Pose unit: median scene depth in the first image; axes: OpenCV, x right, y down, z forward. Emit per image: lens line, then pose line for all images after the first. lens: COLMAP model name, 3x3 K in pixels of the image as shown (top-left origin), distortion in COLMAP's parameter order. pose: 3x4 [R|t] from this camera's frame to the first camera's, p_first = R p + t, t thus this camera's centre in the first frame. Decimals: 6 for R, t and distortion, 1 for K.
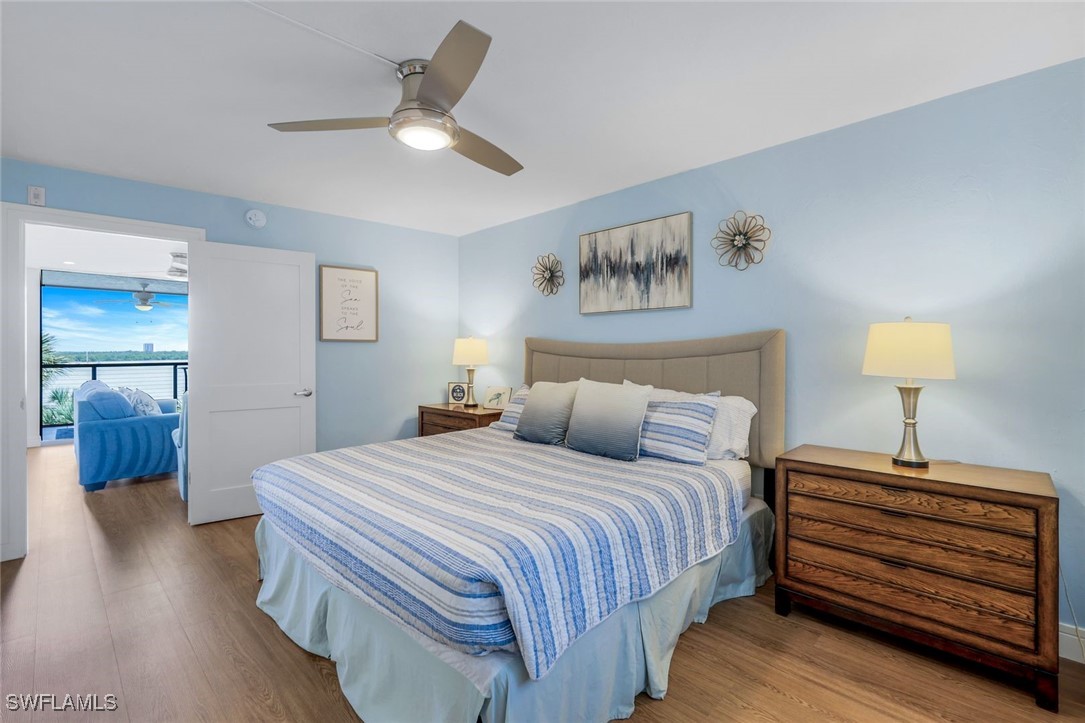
lens RADIAL K [[484.4, 0, 539.3], [0, 484.4, 359.8], [0, 0, 1]] dist [0.013768, -0.000342]
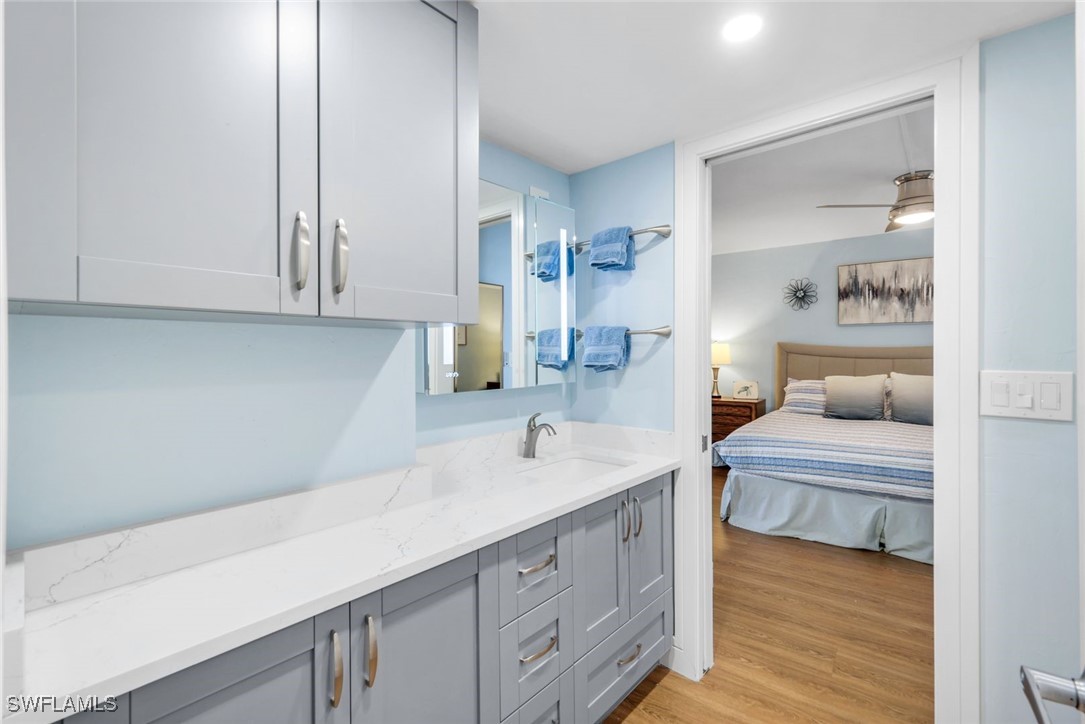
lens RADIAL K [[484.4, 0, 539.4], [0, 484.4, 357.1], [0, 0, 1]] dist [0.013768, -0.000342]
pose [[0.989990, 0.003419, 0.141095, -0.950376], [-0.001530, 0.999908, -0.013496, 0.012947], [-0.141128, 0.013145, 0.989904, -0.209150]]
